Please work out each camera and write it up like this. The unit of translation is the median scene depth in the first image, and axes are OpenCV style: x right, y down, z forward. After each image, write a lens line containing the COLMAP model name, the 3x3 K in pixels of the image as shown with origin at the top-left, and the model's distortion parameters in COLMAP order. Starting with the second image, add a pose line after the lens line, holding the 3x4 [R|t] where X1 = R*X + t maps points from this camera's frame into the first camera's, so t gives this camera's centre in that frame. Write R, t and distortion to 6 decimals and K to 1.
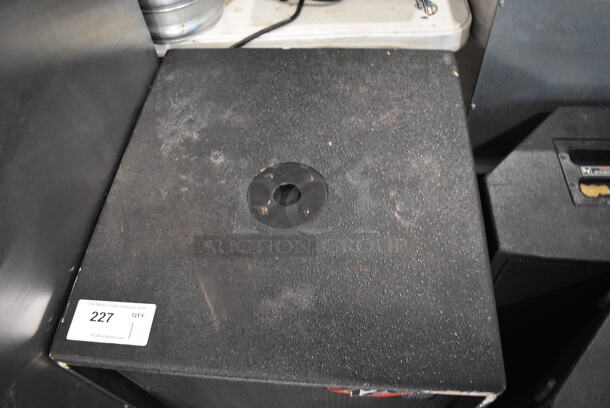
lens RADIAL K [[463.0, 0, 305.0], [0, 463.0, 204.0], [0, 0, 1]] dist [-0.100944, 0.010586]
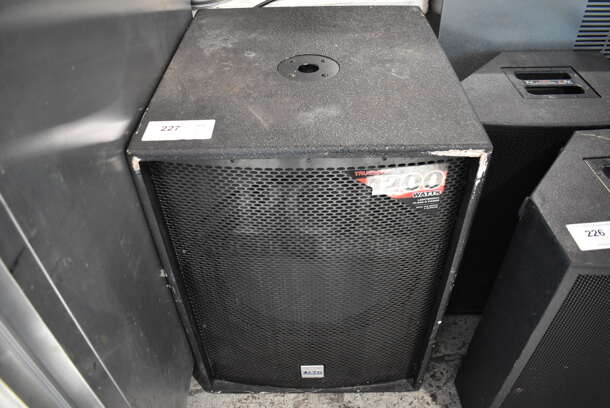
lens RADIAL K [[463.0, 0, 305.0], [0, 463.0, 204.0], [0, 0, 1]] dist [-0.100944, 0.010586]
pose [[0.996202, -0.024812, 0.083468, -0.159449], [0.042588, 0.974909, -0.218490, 0.611524], [-0.075952, 0.221215, 0.972263, -0.165848]]
